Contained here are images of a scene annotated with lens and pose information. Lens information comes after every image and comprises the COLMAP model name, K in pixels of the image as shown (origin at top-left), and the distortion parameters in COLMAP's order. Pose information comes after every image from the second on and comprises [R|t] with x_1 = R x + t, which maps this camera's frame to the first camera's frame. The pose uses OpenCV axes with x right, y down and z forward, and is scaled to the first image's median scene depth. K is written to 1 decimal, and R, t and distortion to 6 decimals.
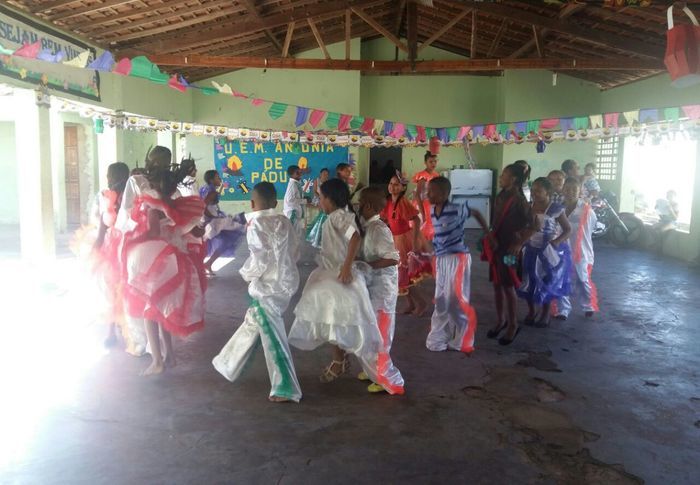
lens RADIAL K [[579.9, 0, 345.7], [0, 579.9, 223.6], [0, 0, 1]] dist [0.030916, -0.054581]
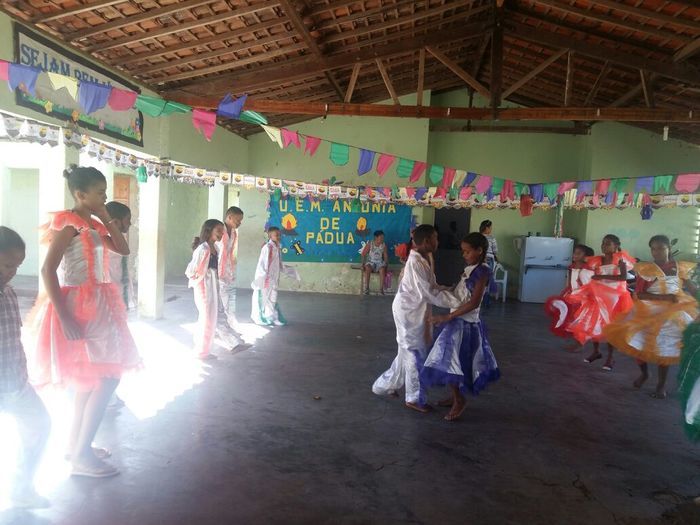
lens RADIAL K [[569.4, 0, 348.8], [0, 569.4, 272.5], [0, 0, 1]] dist [0.050151, -0.096270]
pose [[0.995065, 0.042481, -0.089667, -0.012957], [-0.044674, 0.998746, -0.022596, -0.007448], [0.088595, 0.026490, 0.995715, 0.128567]]
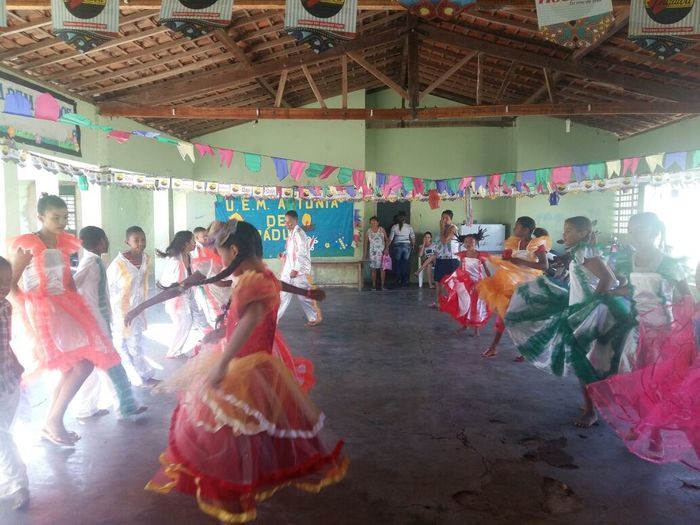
lens RADIAL K [[569.4, 0, 349.8], [0, 569.4, 271.4], [0, 0, 1]] dist [0.050151, -0.096270]
pose [[0.999605, -0.009213, -0.026544, 0.031077], [0.008842, 0.999862, -0.014029, -0.006536], [0.026670, 0.013789, 0.999549, 0.076597]]
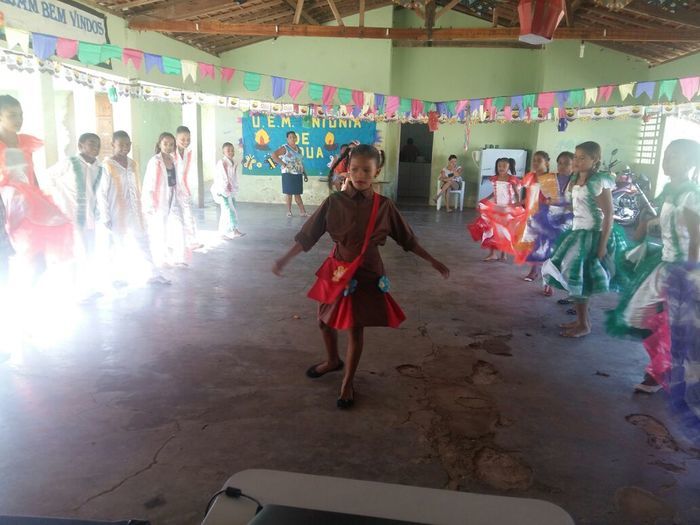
lens RADIAL K [[569.4, 0, 349.1], [0, 569.4, 272.0], [0, 0, 1]] dist [0.050151, -0.096270]
pose [[0.995098, 0.044203, -0.088467, 0.076904], [-0.033343, 0.992132, 0.120676, 0.003449], [0.093106, -0.117134, 0.988742, 0.018767]]
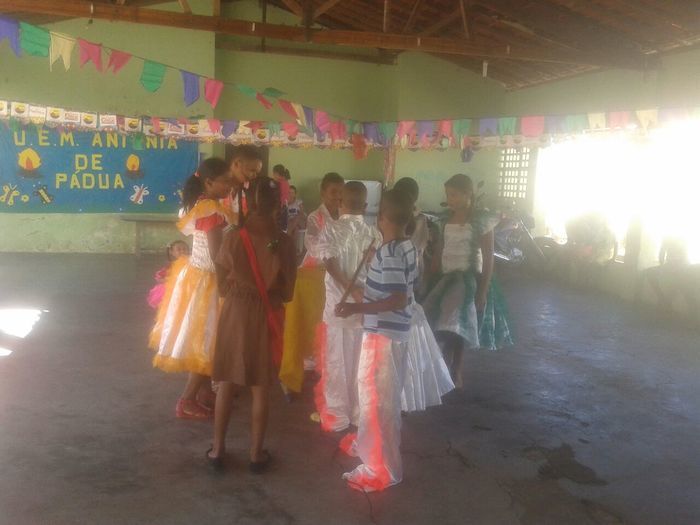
lens RADIAL K [[682.5, 0, 357.6], [0, 682.5, 261.1], [0, 0, 1]] dist [0.011886, 0.000000]
pose [[0.960758, 0.000480, 0.277387, -0.056761], [-0.008426, 0.999587, 0.027456, -0.010835], [-0.277260, -0.028716, 0.960366, 0.137575]]
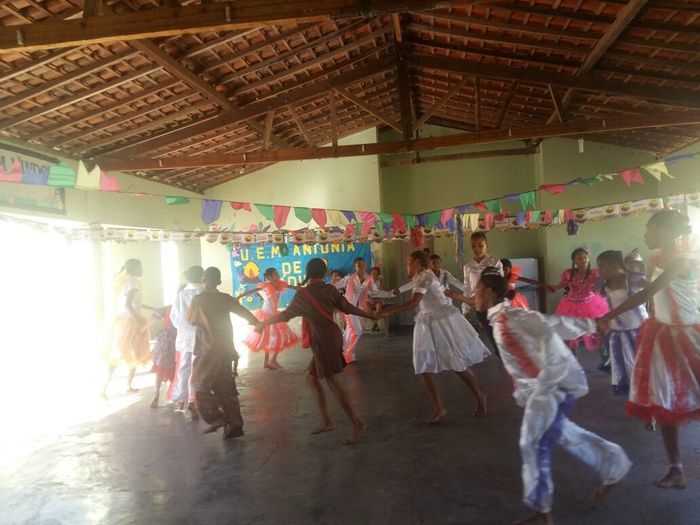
lens RADIAL K [[569.4, 0, 345.4], [0, 569.4, 272.8], [0, 0, 1]] dist [0.050151, -0.096270]
pose [[0.989495, -0.064914, -0.129176, 0.108945], [0.053555, 0.994542, -0.089548, -0.012321], [0.134284, 0.081690, 0.987570, 0.150770]]
